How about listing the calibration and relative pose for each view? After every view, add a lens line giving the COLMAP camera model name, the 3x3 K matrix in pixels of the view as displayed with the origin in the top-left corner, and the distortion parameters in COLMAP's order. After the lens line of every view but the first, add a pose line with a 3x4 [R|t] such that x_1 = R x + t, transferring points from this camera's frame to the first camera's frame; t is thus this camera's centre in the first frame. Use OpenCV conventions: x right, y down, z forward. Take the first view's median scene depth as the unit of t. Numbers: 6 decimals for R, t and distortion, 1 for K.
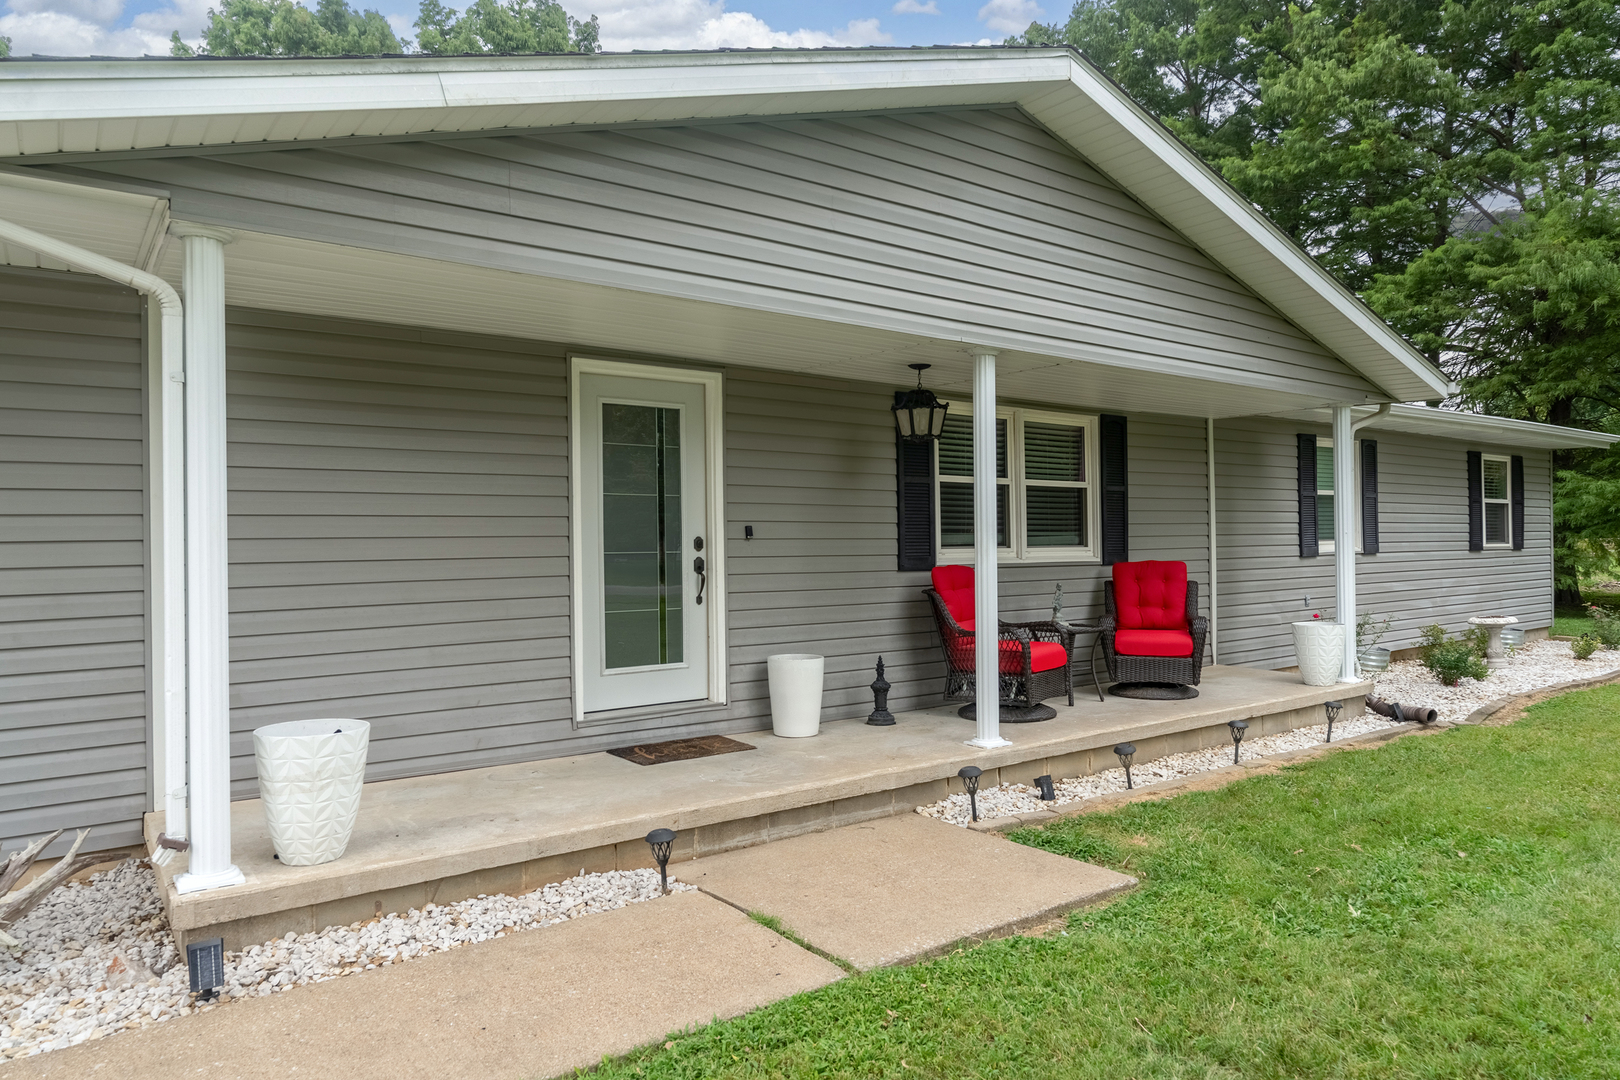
lens RADIAL K [[1021.2, 0, 810.0], [0, 1021.2, 540.0], [0, 0, 1]] dist [0.003552, 0.001467]
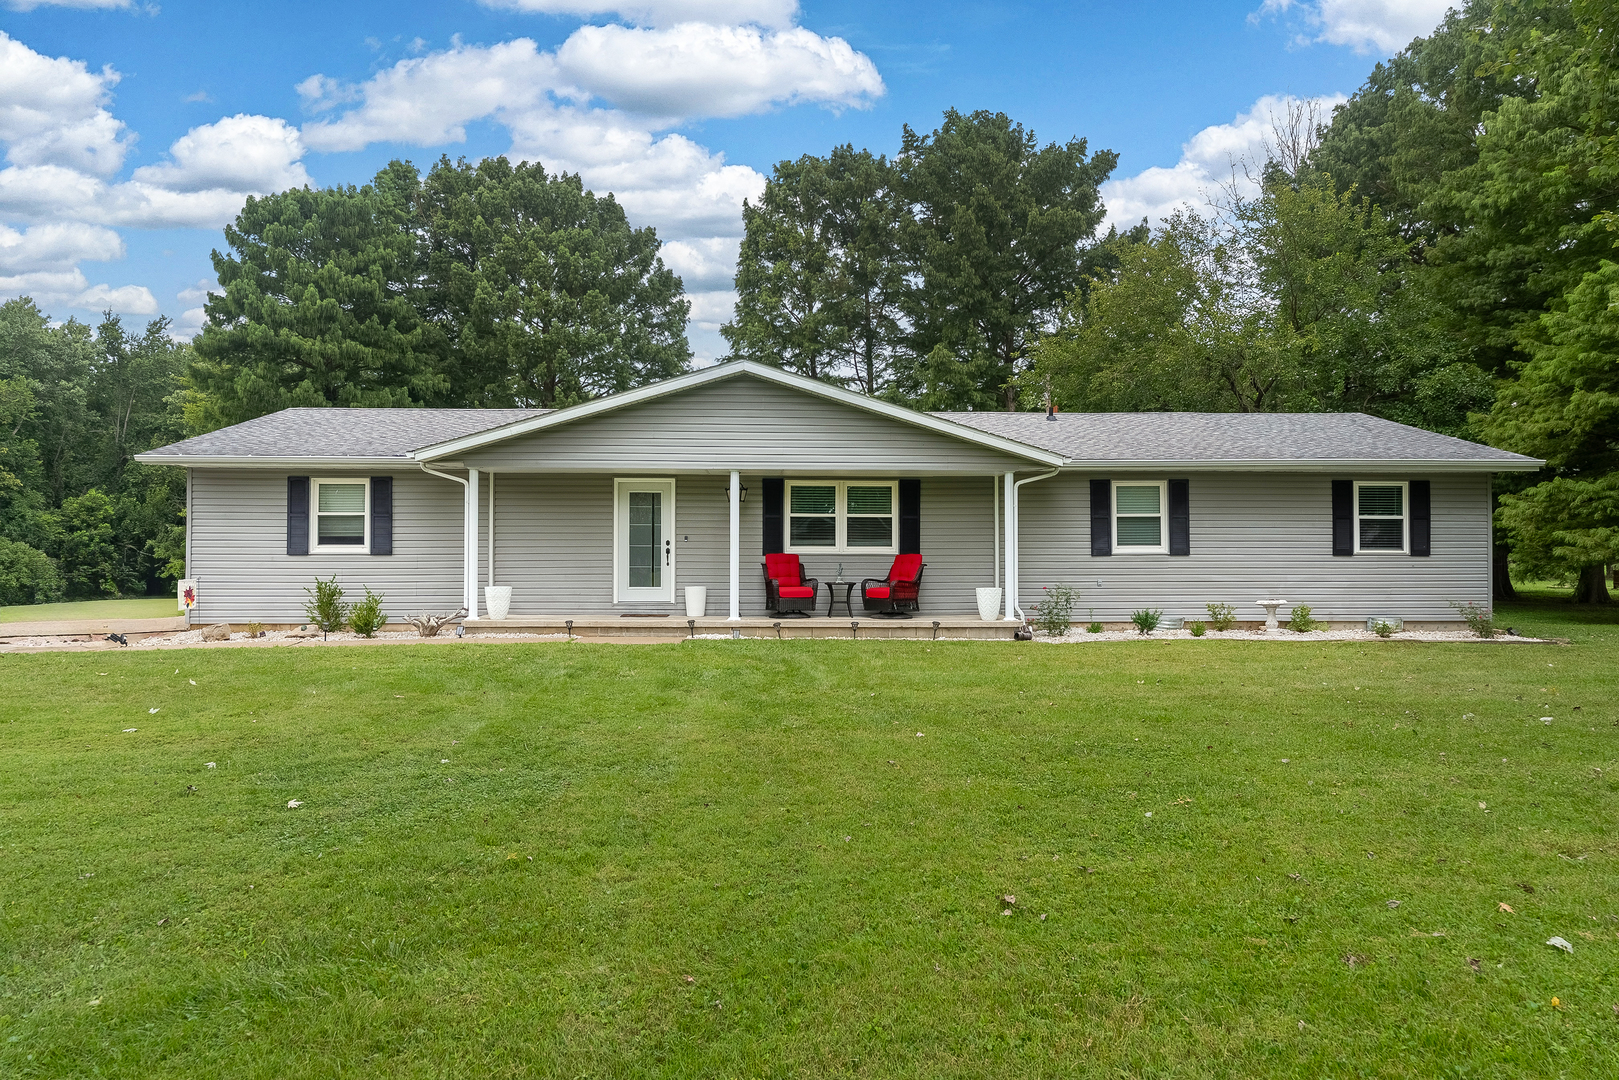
lens RADIAL K [[1060.4, 0, 809.5], [0, 1060.4, 540.0], [0, 0, 1]] dist [-0.025920, 0.000698]
pose [[0.828290, 0.004382, -0.560282, 1.644147], [-0.008108, 0.999958, -0.004165, 0.004578], [0.560241, 0.007993, 0.828291, -1.013481]]
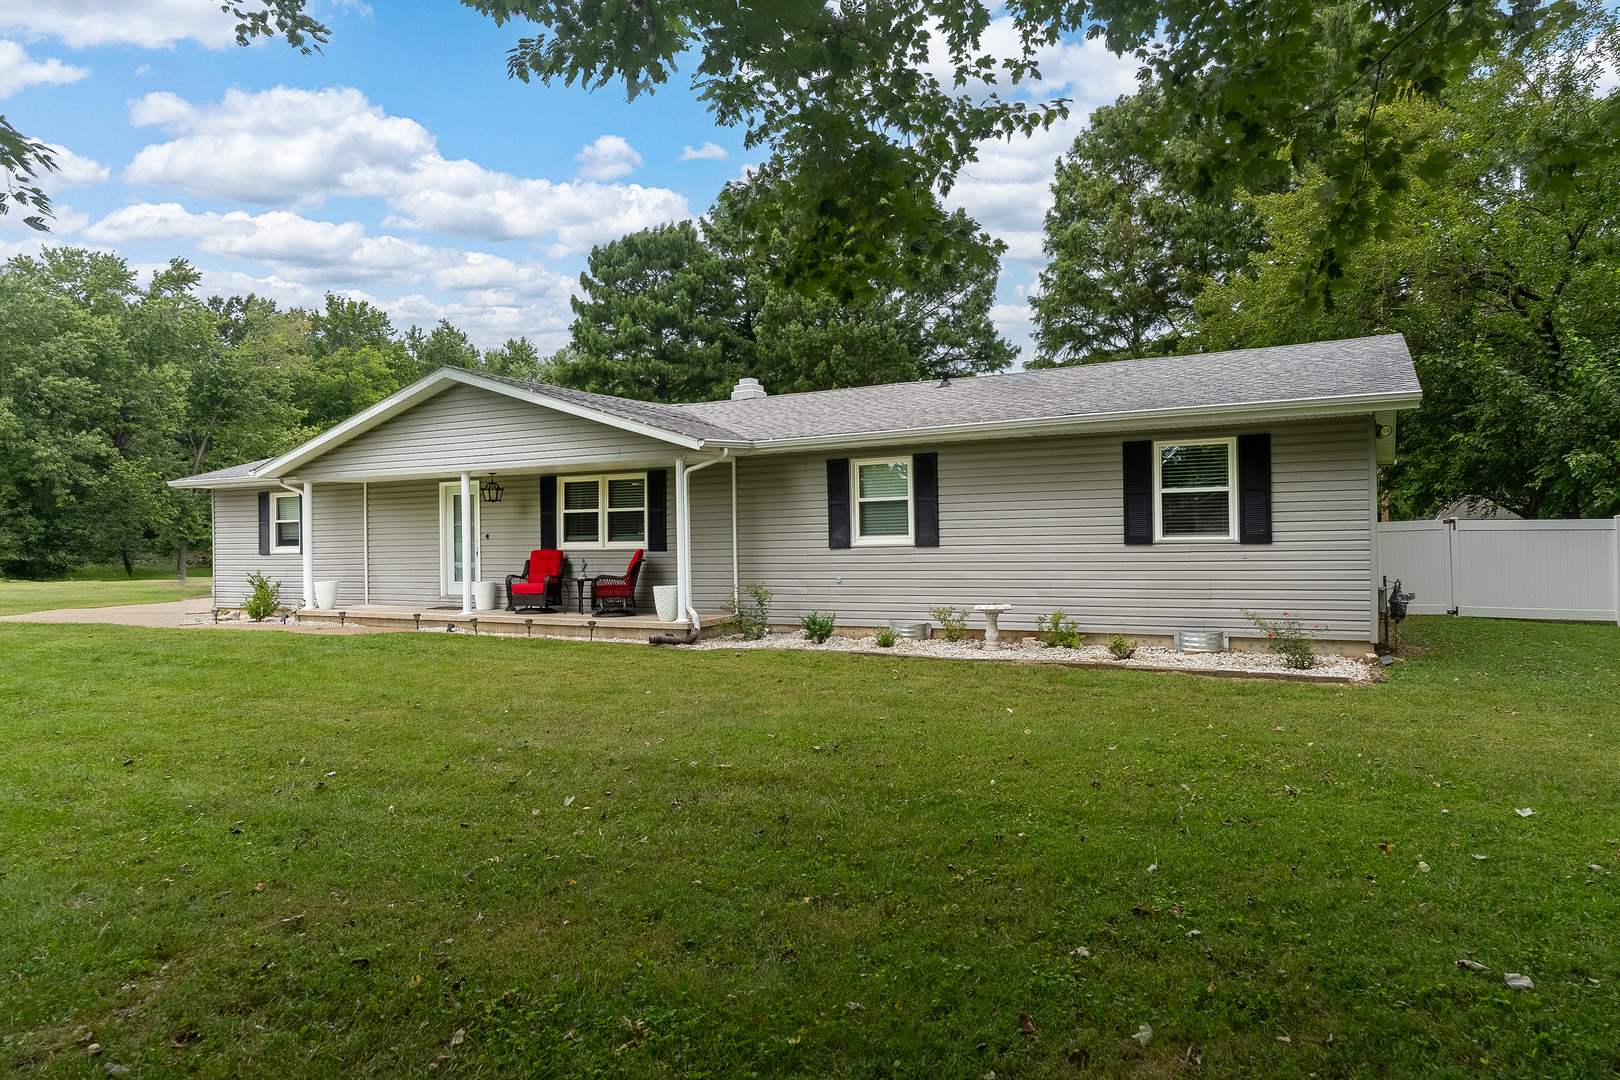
lens RADIAL K [[1061.0, 0, 810.0], [0, 1061.0, 540.0], [0, 0, 1]] dist [-0.025920, 0.000698]
pose [[0.414111, 0.001717, -0.910225, 2.797981], [0.012646, 0.999891, 0.007640, -0.008894], [0.910139, -0.014674, 0.414044, 0.586693]]
